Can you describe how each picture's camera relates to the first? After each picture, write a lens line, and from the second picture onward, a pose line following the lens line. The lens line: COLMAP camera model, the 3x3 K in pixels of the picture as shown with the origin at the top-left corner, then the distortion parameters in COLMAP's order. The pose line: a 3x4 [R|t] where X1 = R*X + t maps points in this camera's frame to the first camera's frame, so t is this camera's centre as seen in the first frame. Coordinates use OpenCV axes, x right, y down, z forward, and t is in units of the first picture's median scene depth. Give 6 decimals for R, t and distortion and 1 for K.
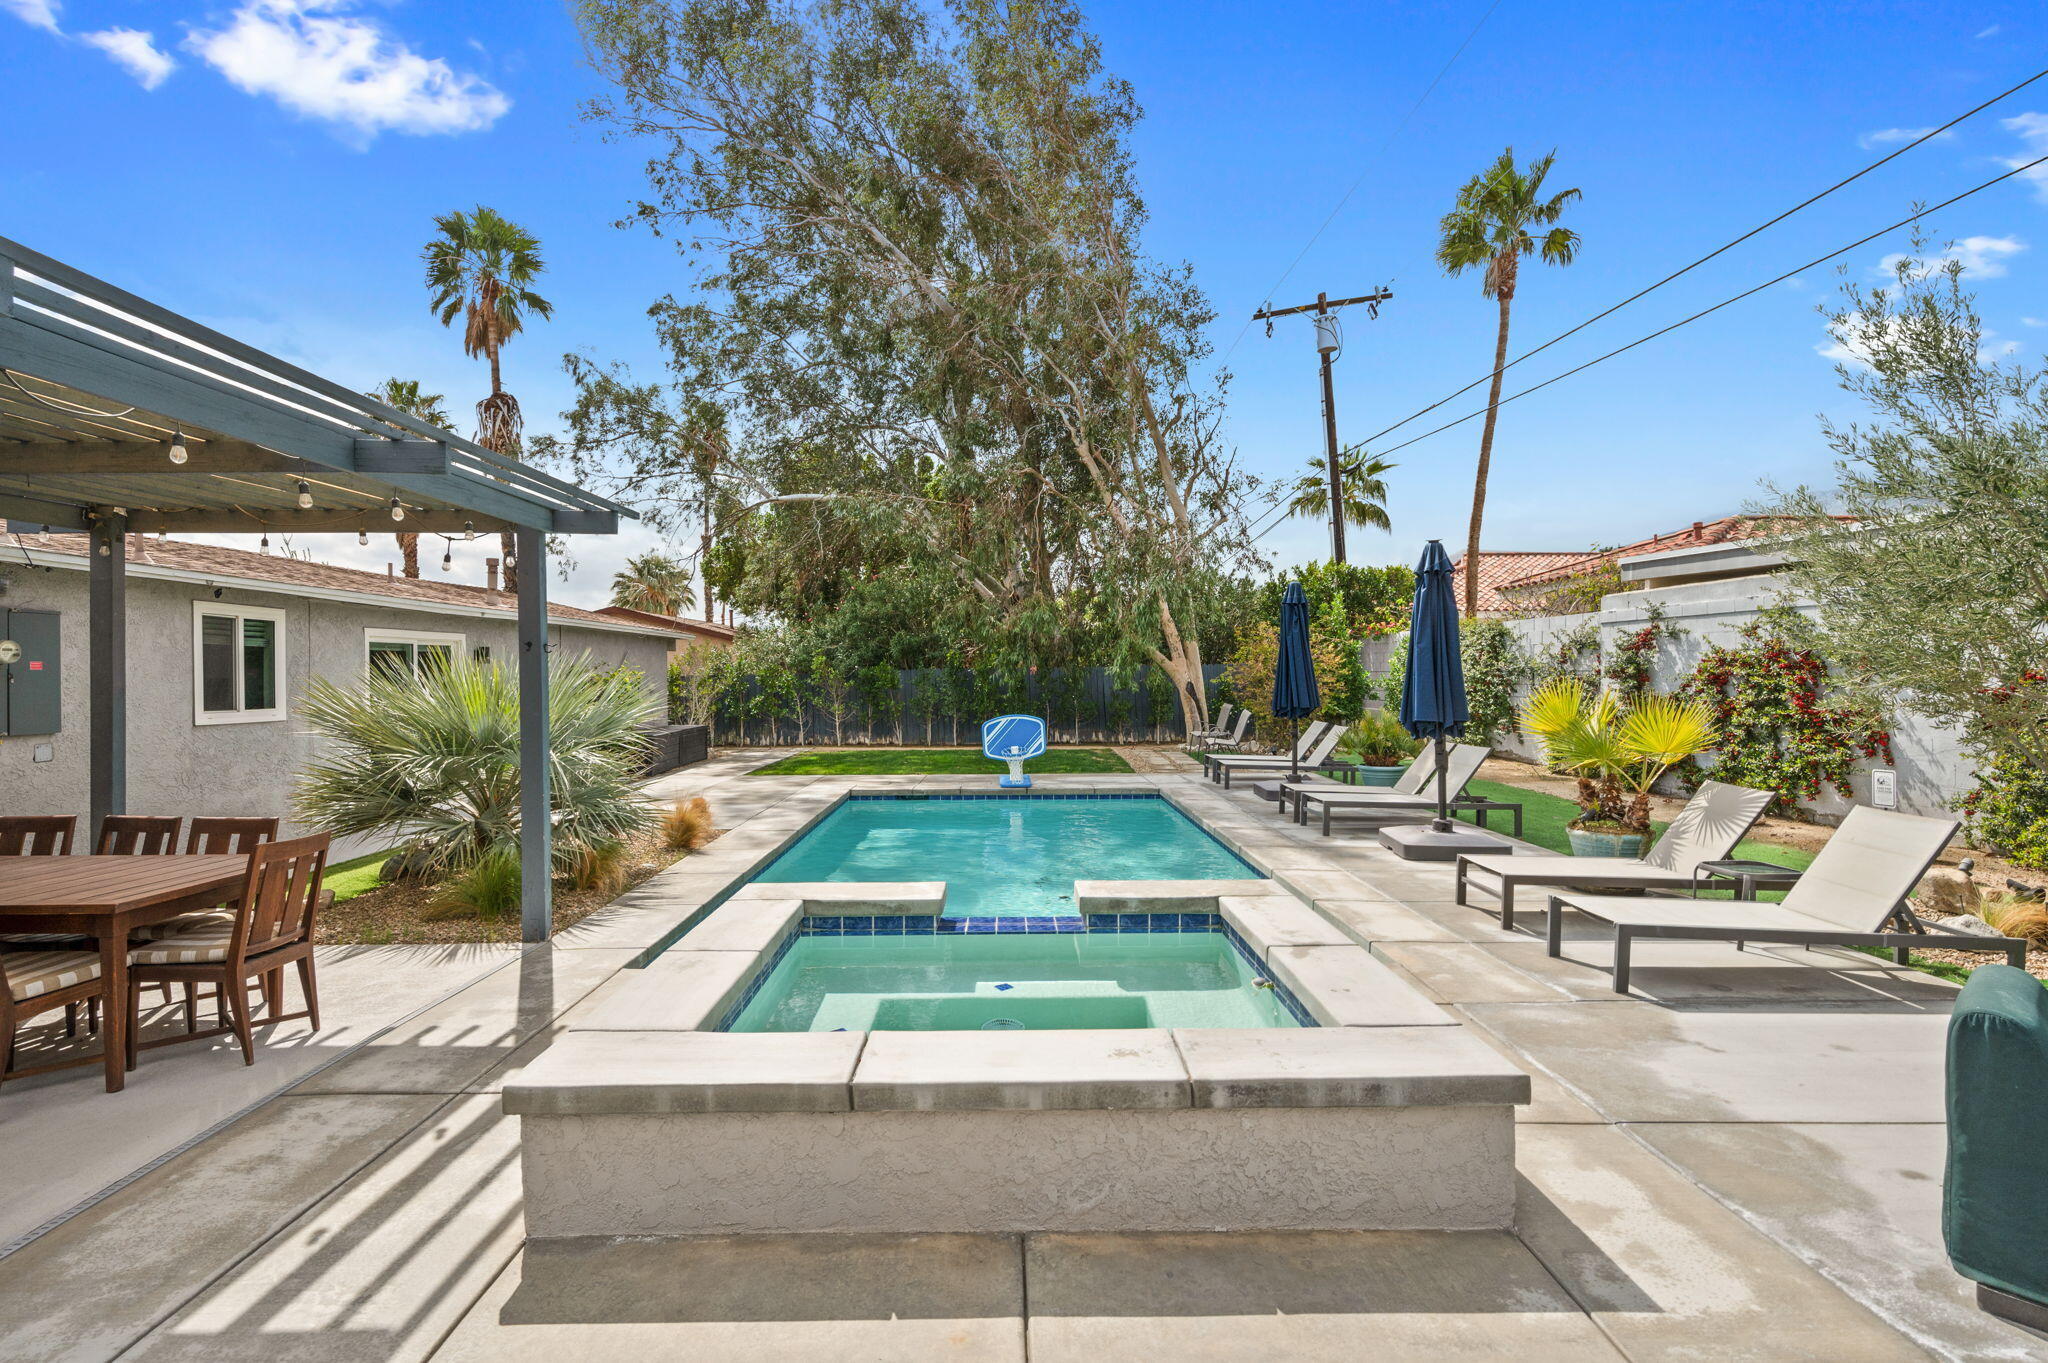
lens RADIAL K [[995.1, 0, 1010.1], [0, 995.1, 686.7], [0, 0, 1]] dist [0.001718, 0.000106]
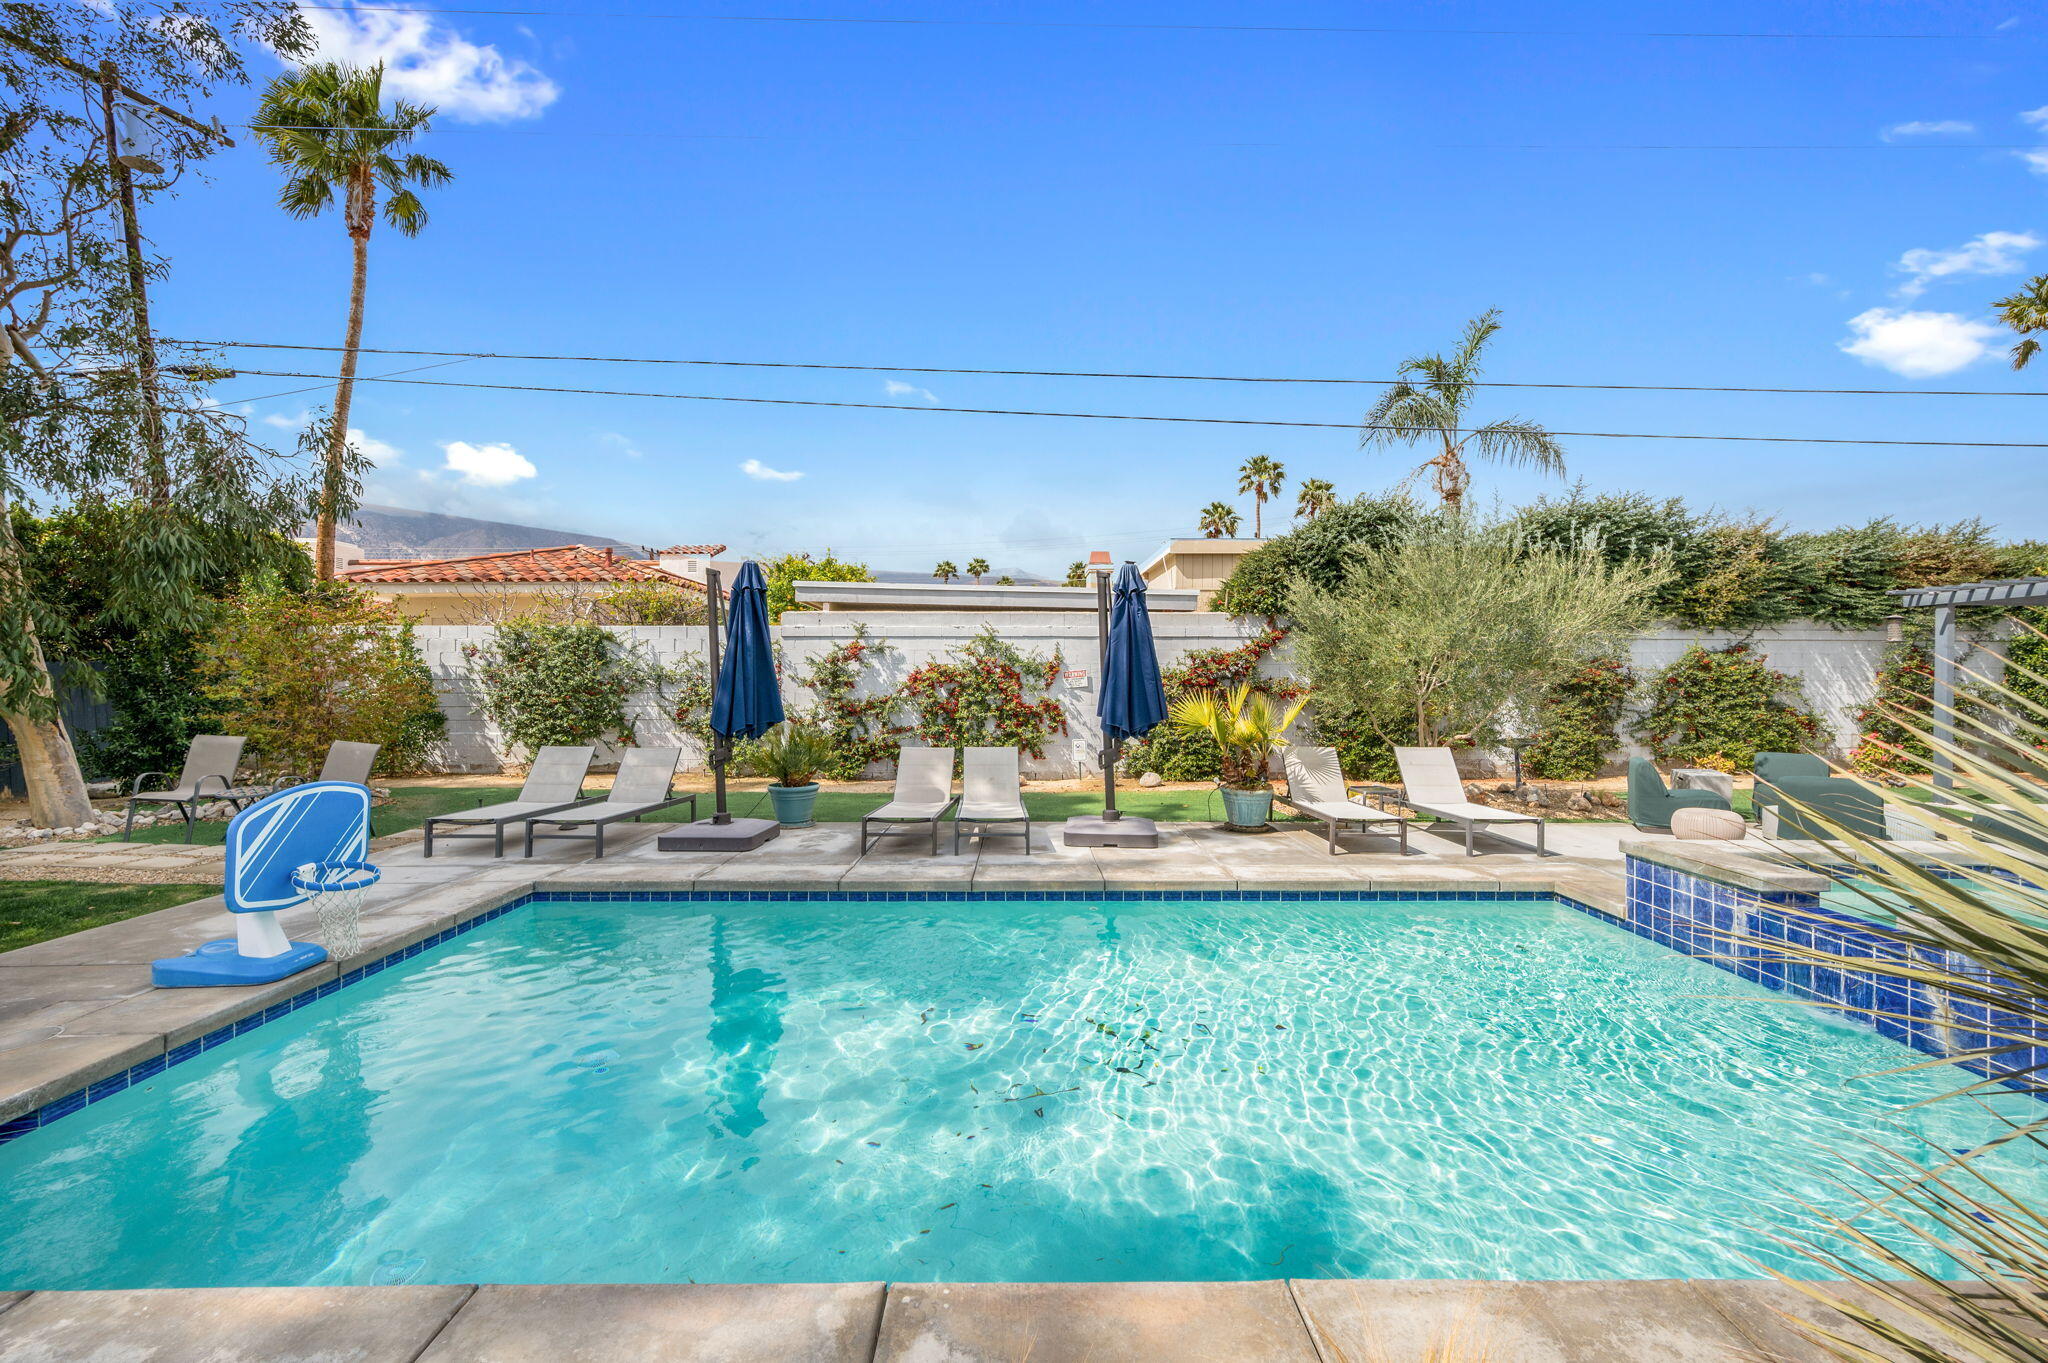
lens RADIAL K [[827.7, 0, 1025.6], [0, 827.7, 682.5], [0, 0, 1]] dist [-0.002182, 0.000148]
pose [[0.006820, -0.000535, 0.999977, -0.304771], [0.013658, 0.999907, 0.000442, -0.008204], [-0.999883, 0.013655, 0.006826, 0.668390]]
